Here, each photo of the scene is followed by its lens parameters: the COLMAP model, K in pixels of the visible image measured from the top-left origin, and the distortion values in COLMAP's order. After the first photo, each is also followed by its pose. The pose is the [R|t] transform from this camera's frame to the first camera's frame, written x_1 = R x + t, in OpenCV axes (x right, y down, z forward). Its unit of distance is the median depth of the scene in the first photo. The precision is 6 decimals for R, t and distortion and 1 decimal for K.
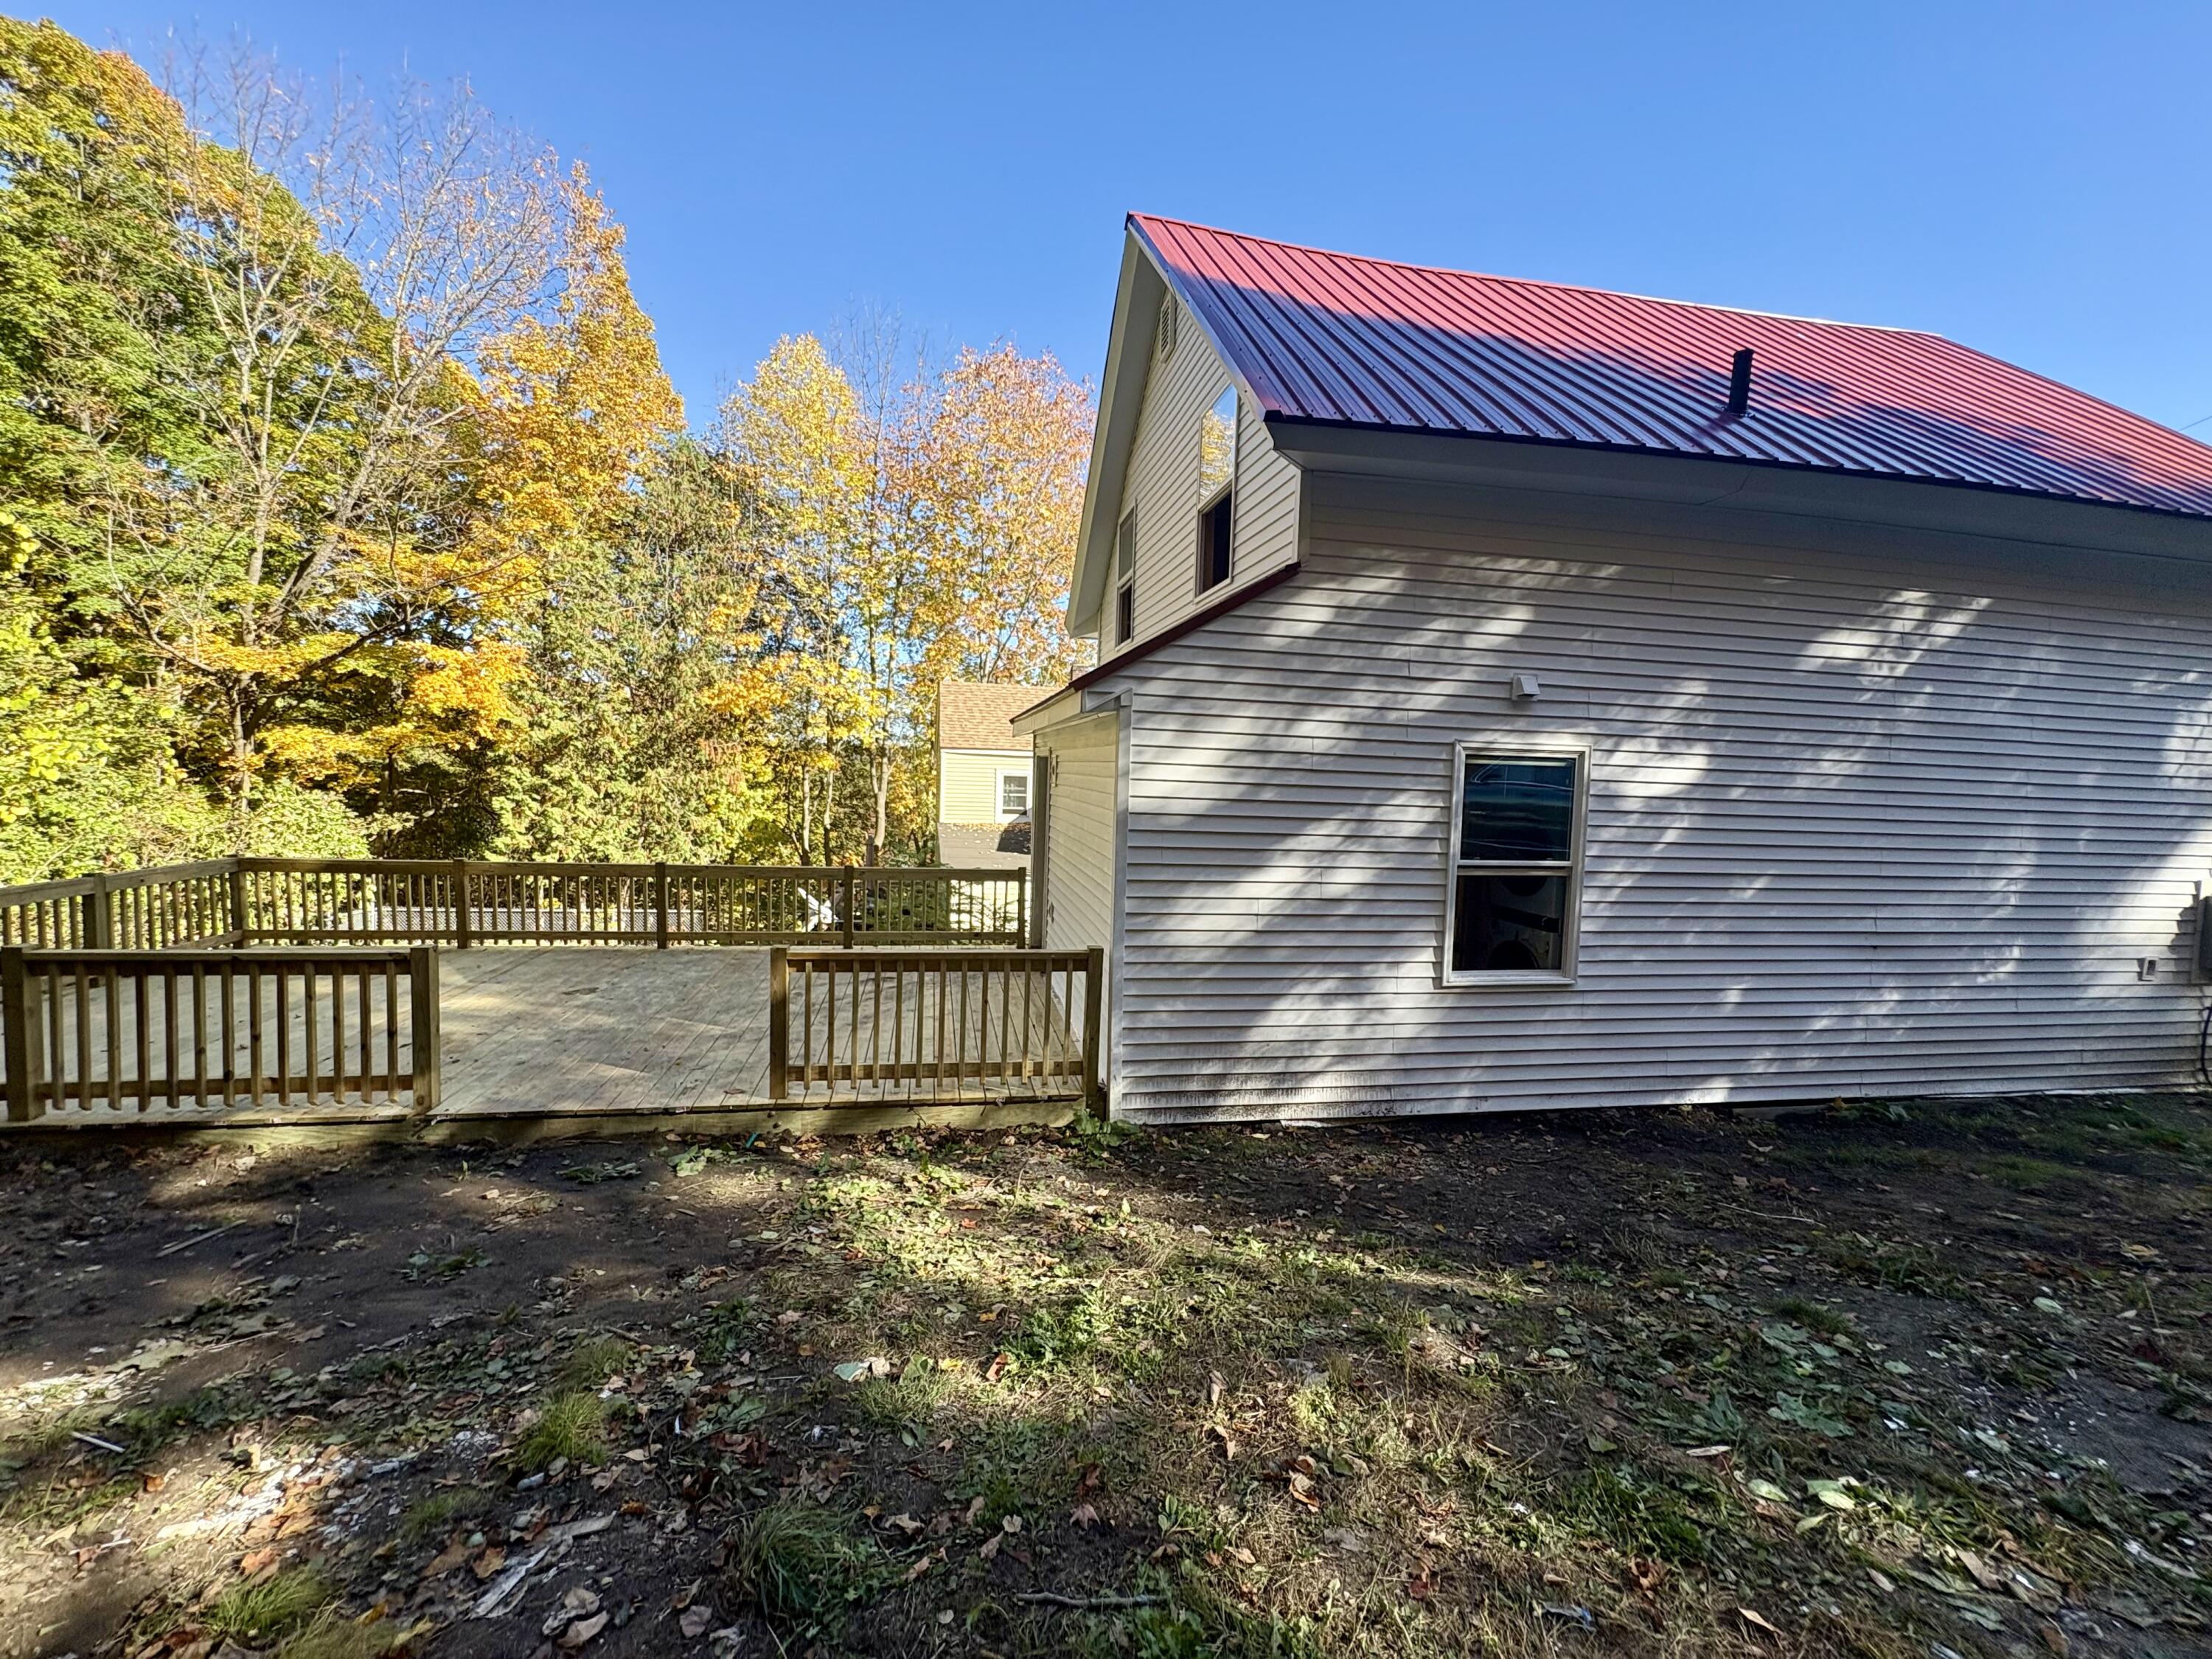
lens RADIAL K [[891.3, 0, 1110.0], [0, 891.3, 828.0], [0, 0, 1]] dist [-0.000767, 0.000385]
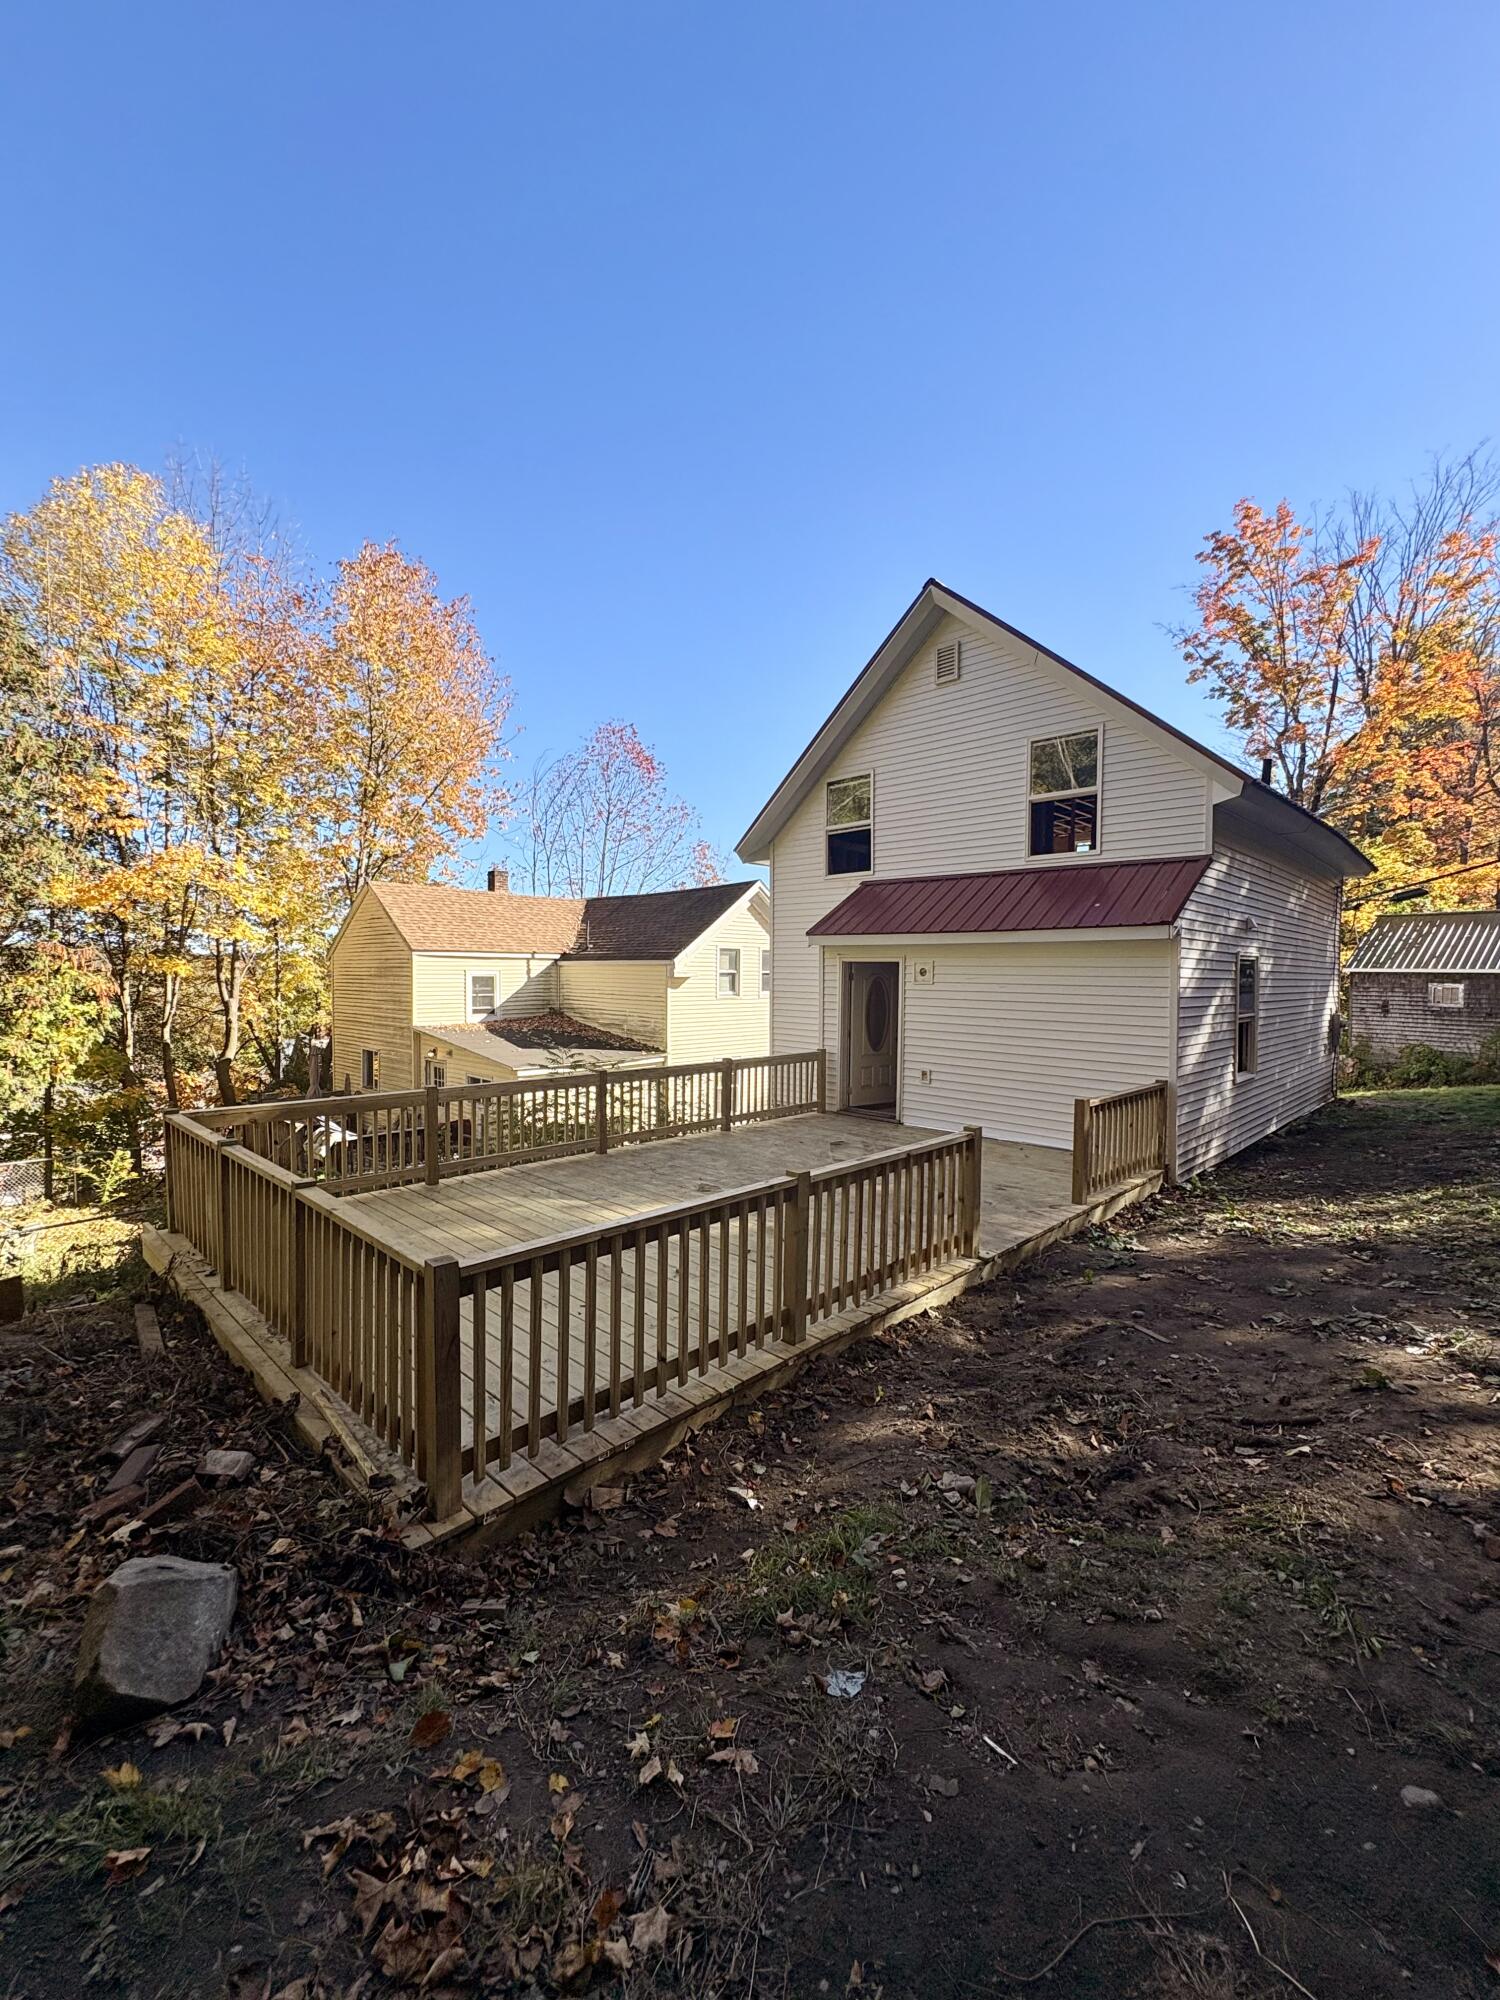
lens RADIAL K [[805.8, 0, 764.7], [0, 805.8, 999.9], [0, 0, 1]] dist [-0.000767, 0.000385]
pose [[0.813823, -0.047295, 0.579185, -1.373133], [0.056308, 0.998411, 0.002409, -0.056013], [-0.578378, 0.030652, 0.815193, 0.188990]]
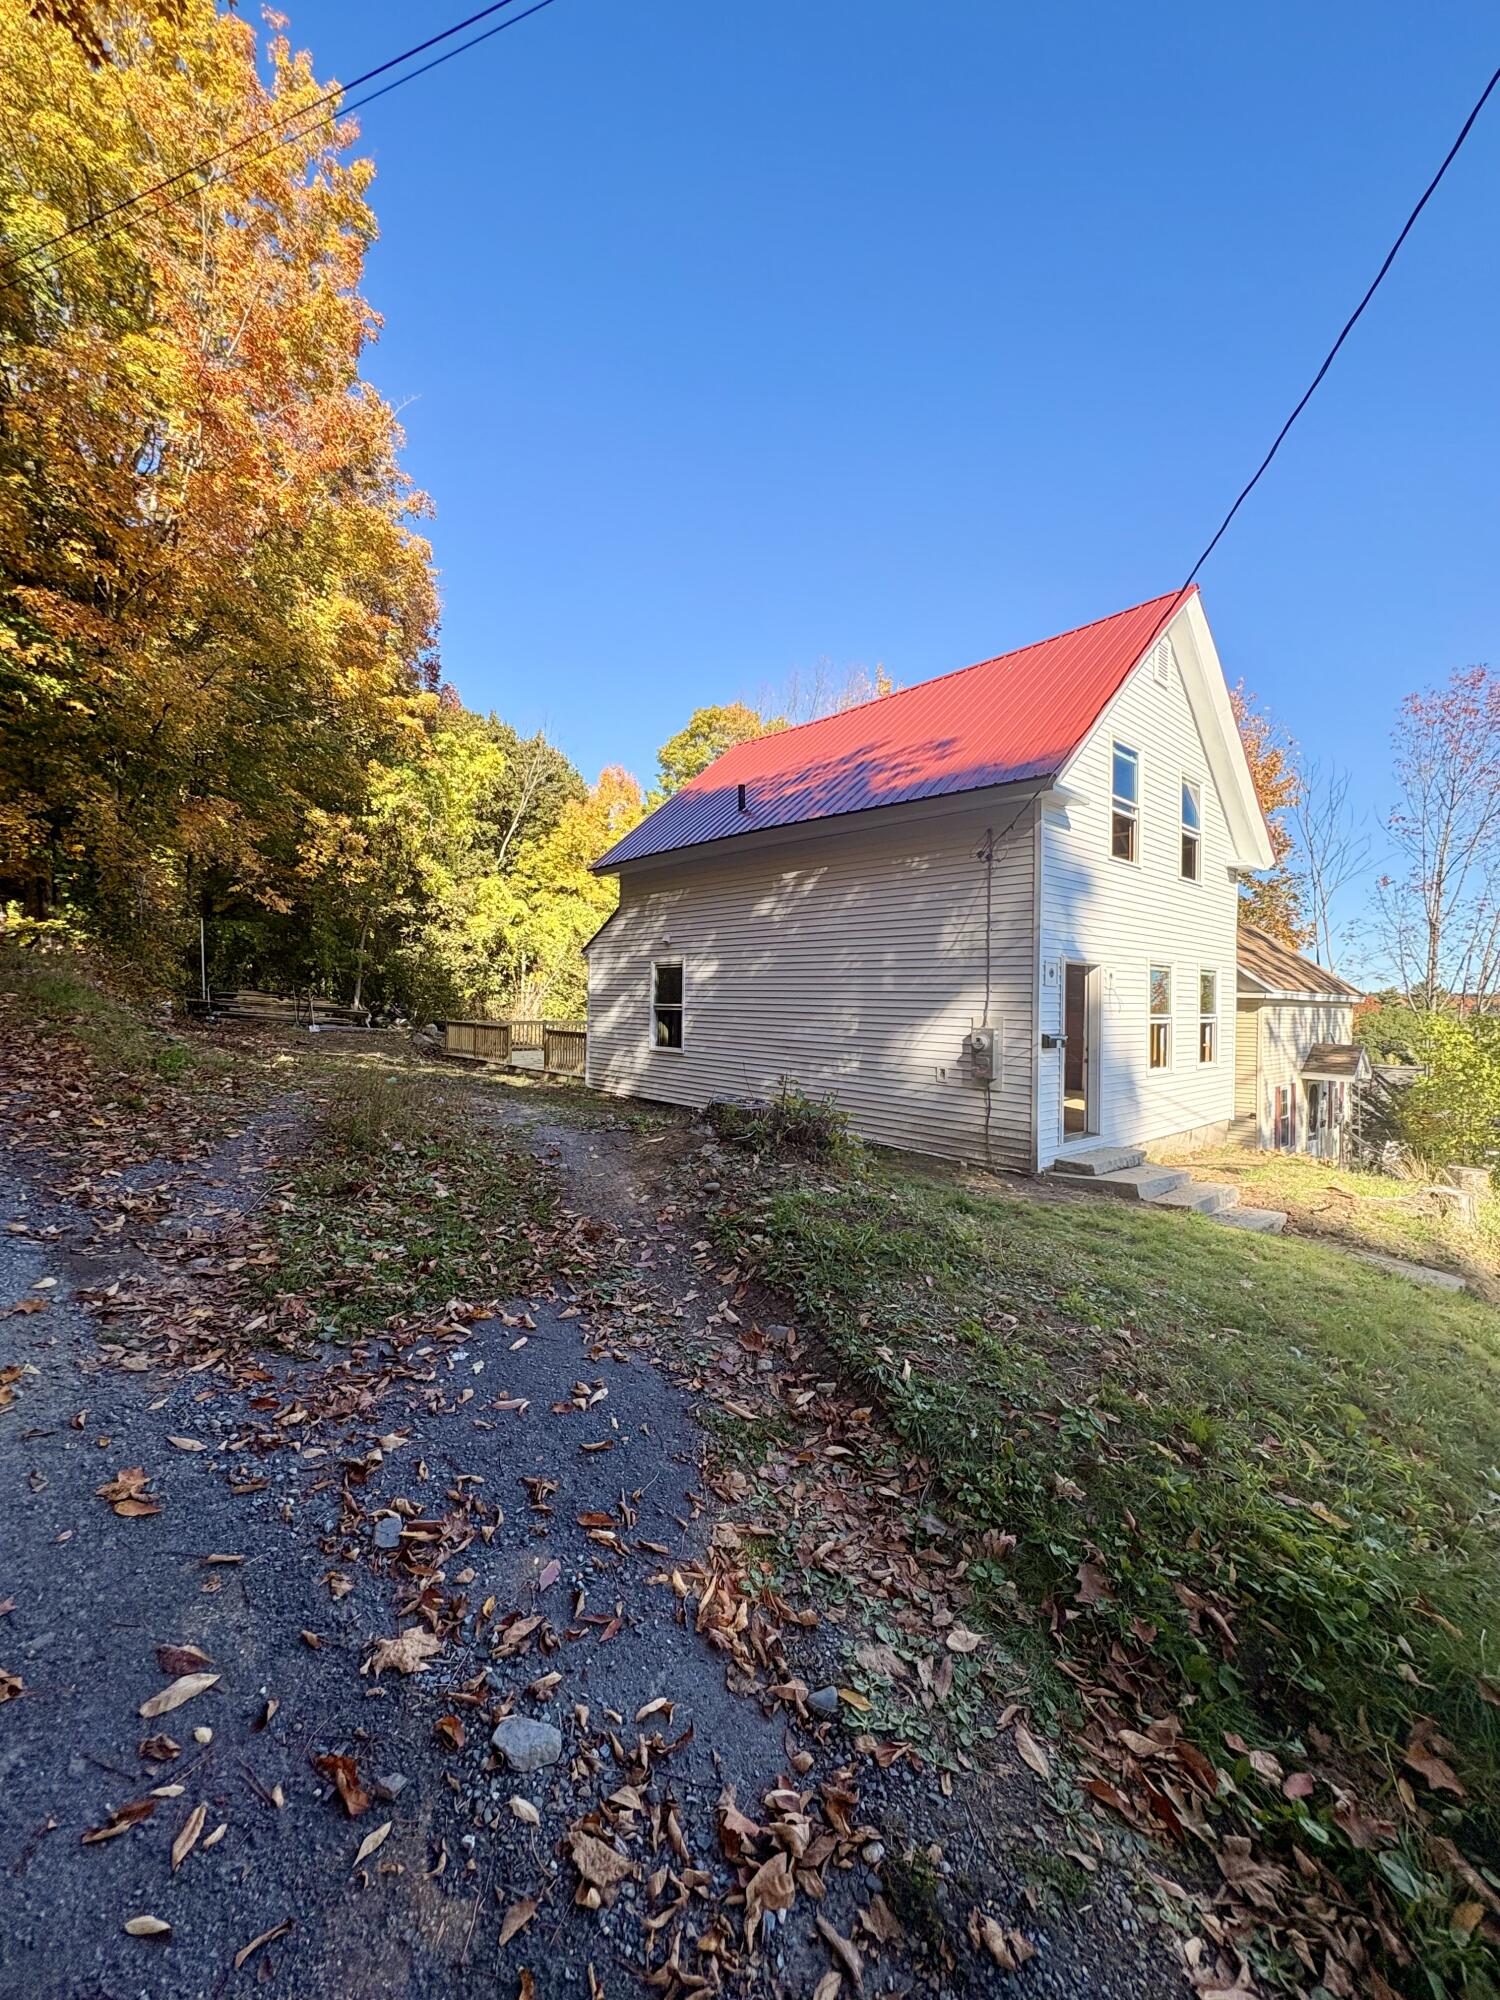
lens RADIAL K [[805.8, 0, 758.7], [0, 805.8, 997.2], [0, 0, 1]] dist [-0.000767, 0.000385]
pose [[0.517905, -0.027943, -0.854982, 2.641744], [-0.048893, 0.996866, -0.062197, 0.146831], [0.854040, 0.074015, 0.514915, 0.019306]]
